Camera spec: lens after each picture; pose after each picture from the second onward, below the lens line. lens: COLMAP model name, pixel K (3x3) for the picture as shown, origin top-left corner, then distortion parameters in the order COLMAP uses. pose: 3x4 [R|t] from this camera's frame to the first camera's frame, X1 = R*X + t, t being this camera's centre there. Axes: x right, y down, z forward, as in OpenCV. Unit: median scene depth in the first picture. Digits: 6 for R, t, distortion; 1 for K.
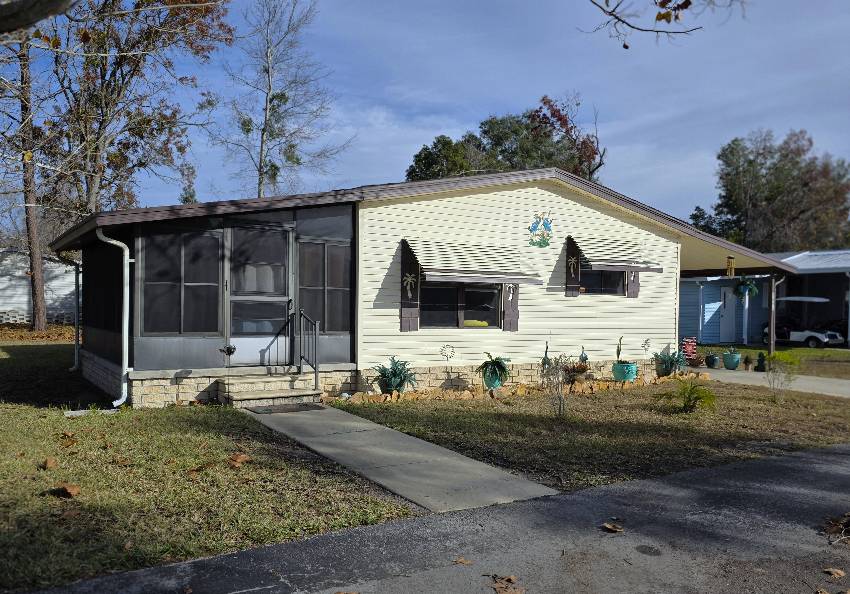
lens RADIAL K [[694.4, 0, 424.8], [0, 694.4, 303.7], [0, 0, 1]] dist [0.044491, -0.015905]
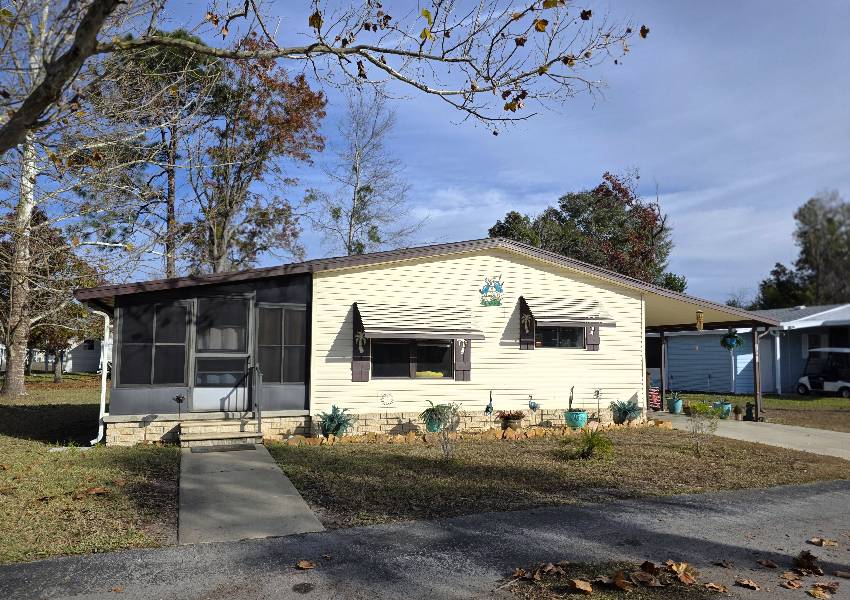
lens RADIAL K [[596.5, 0, 425.3], [0, 596.5, 298.1], [0, 0, 1]] dist [0.047691, -0.021380]
pose [[0.982327, -0.026999, -0.185215, 0.242025], [0.008782, 0.995100, -0.098483, -0.000435], [0.186966, 0.095116, 0.977751, 0.027654]]
